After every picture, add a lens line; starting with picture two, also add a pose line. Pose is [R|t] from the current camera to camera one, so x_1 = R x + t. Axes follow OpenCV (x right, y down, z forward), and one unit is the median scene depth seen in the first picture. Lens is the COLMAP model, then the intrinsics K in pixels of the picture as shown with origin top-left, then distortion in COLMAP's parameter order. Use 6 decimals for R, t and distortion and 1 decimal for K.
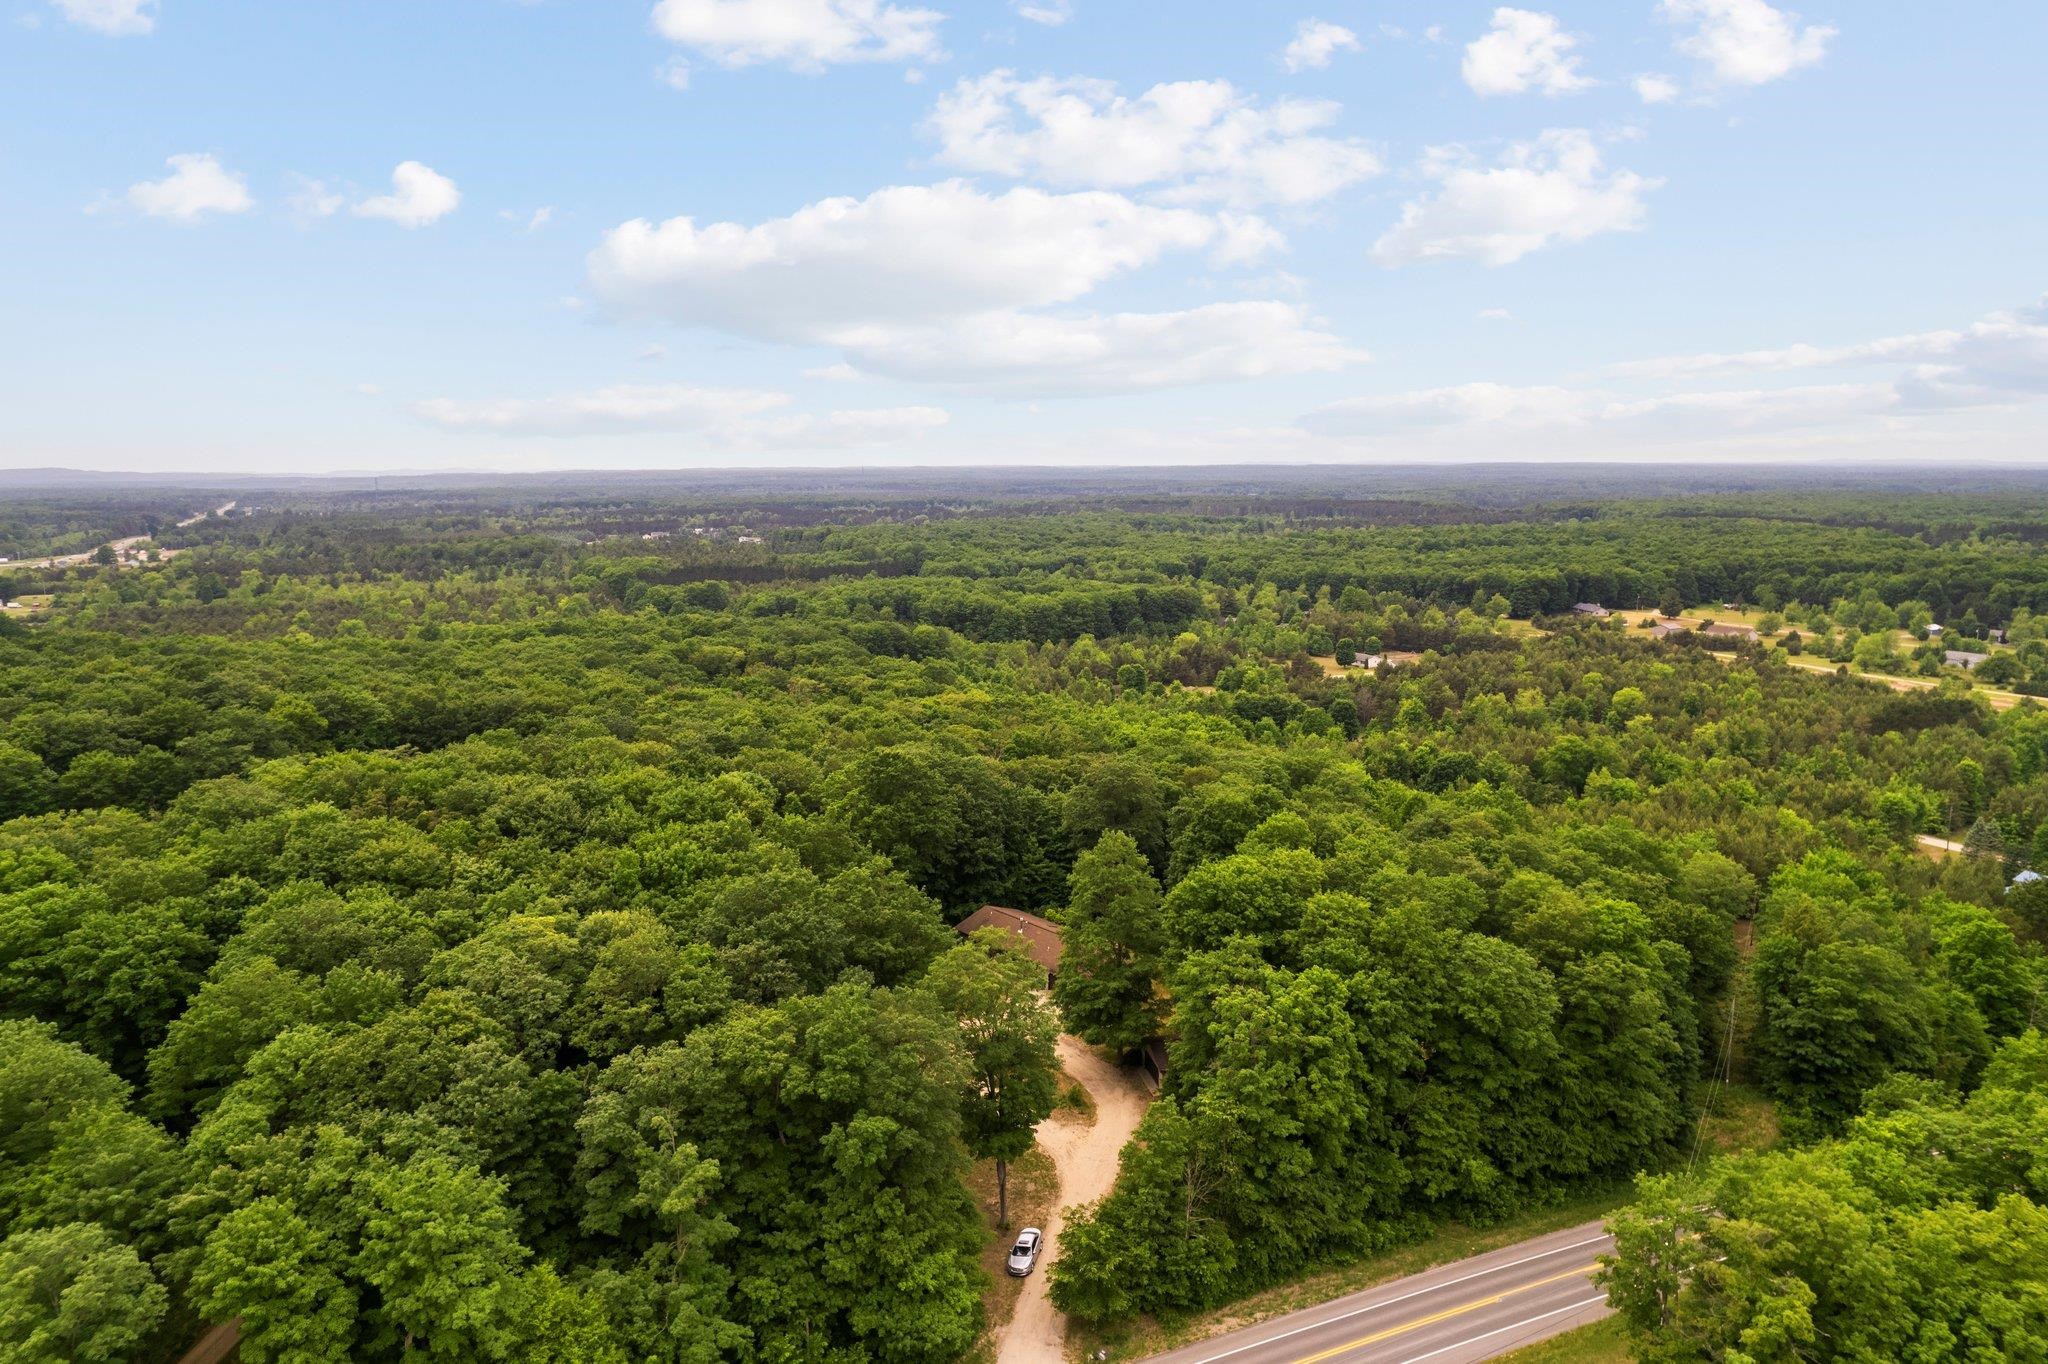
lens RADIAL K [[1305.3, 0, 1071.9], [0, 1305.3, 718.2], [0, 0, 1]] dist [-0.082697, 0.072091]
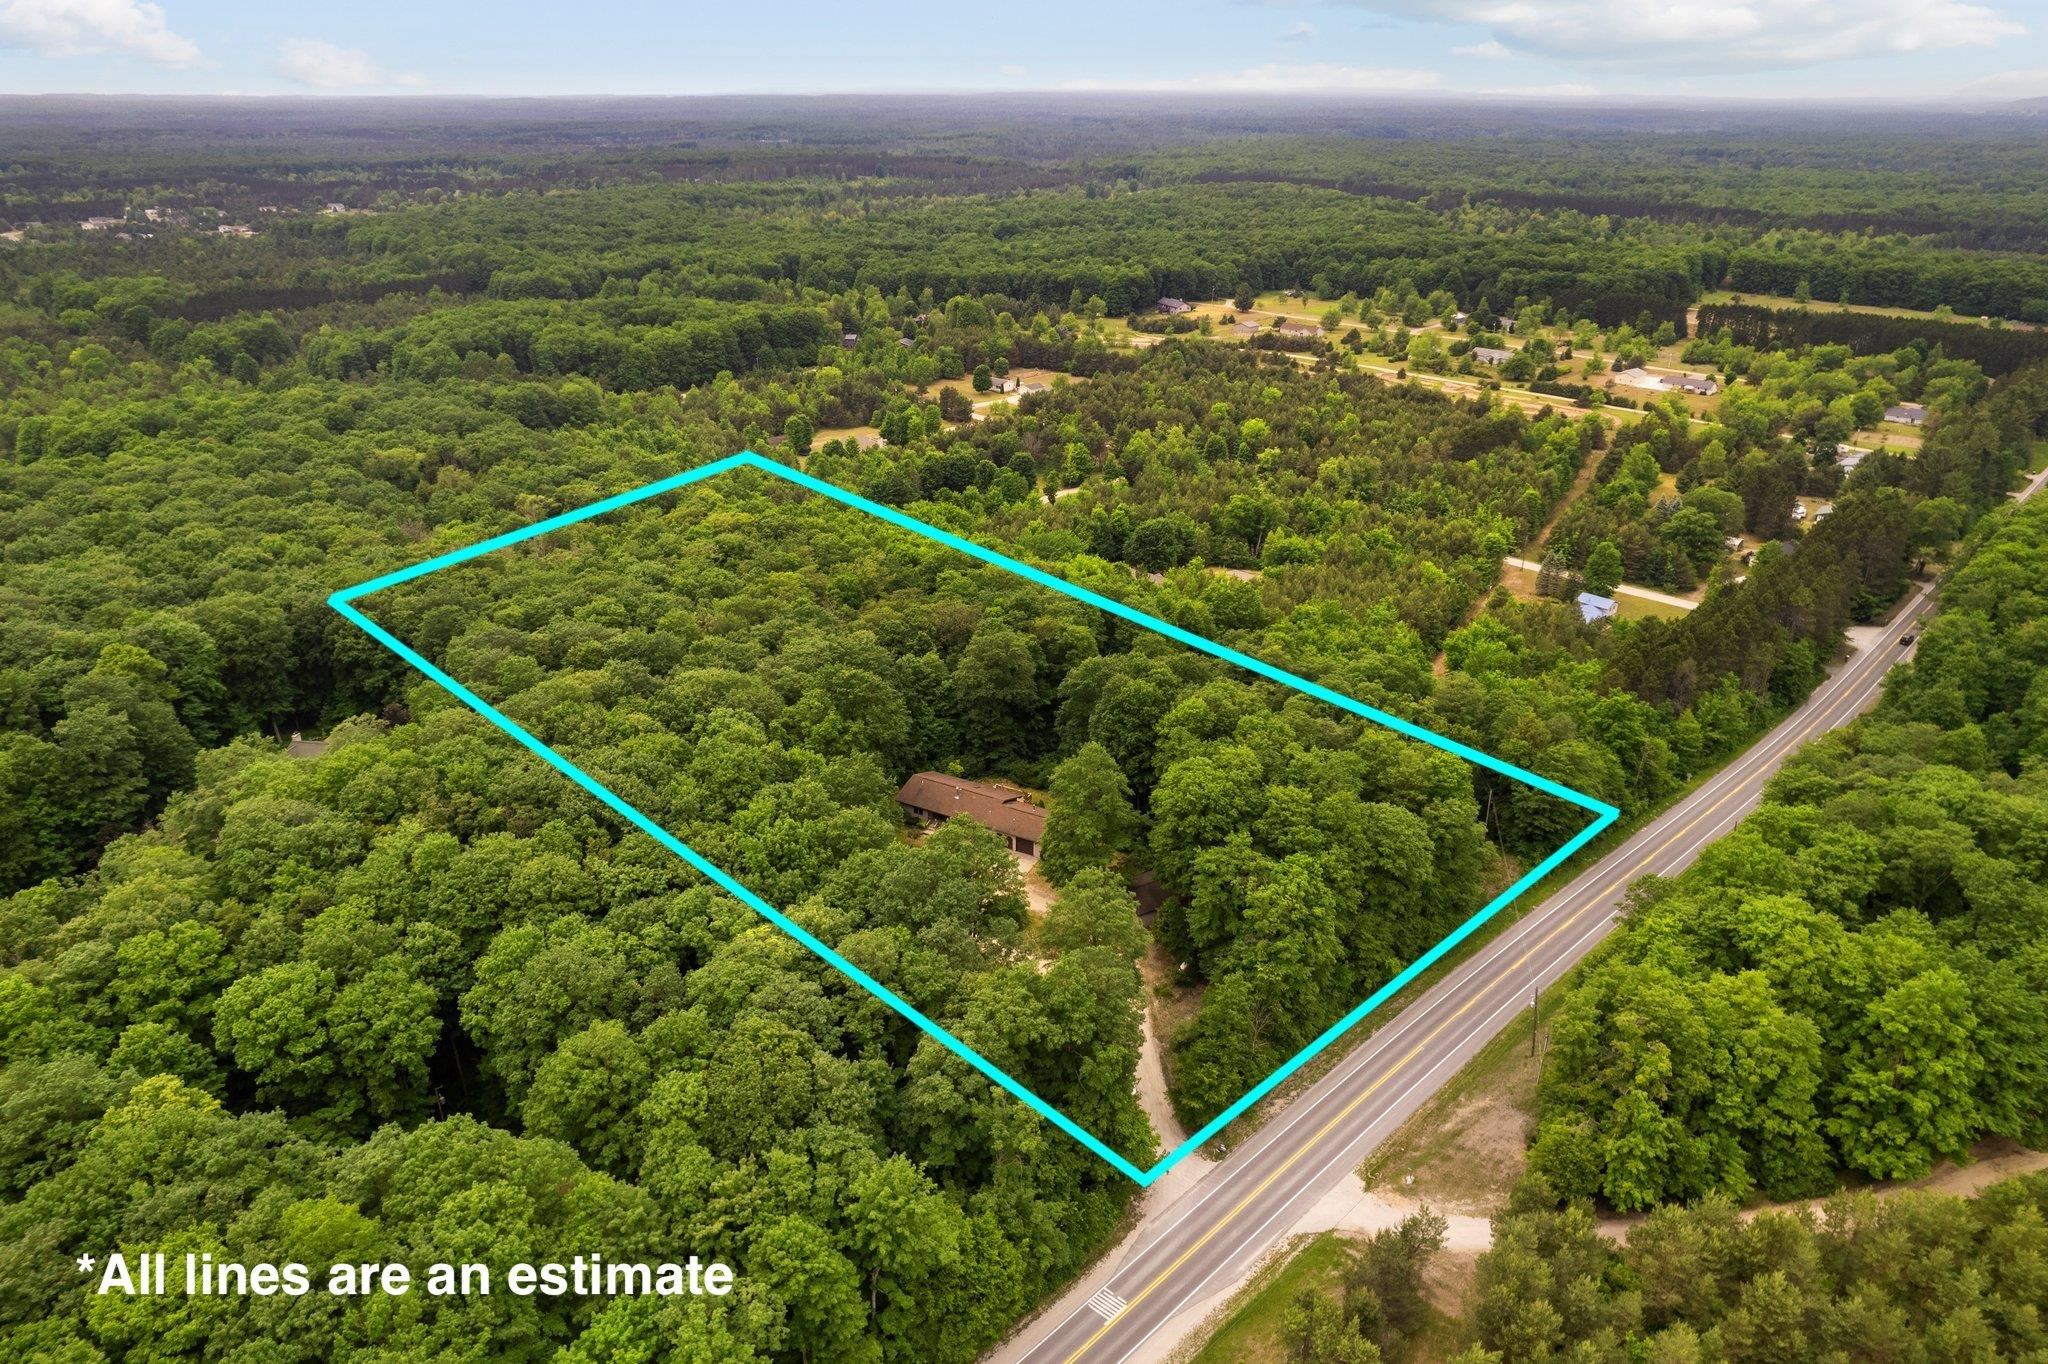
lens RADIAL K [[1319.0, 0, 1024.0], [0, 1319.0, 682.0], [0, 0, 1]] dist [-0.036847, -0.000727]
pose [[0.944868, -0.126709, 0.301944, -0.100359], [0.049566, 0.966818, 0.250613, -0.072643], [-0.323680, -0.221830, 0.919795, -0.037063]]
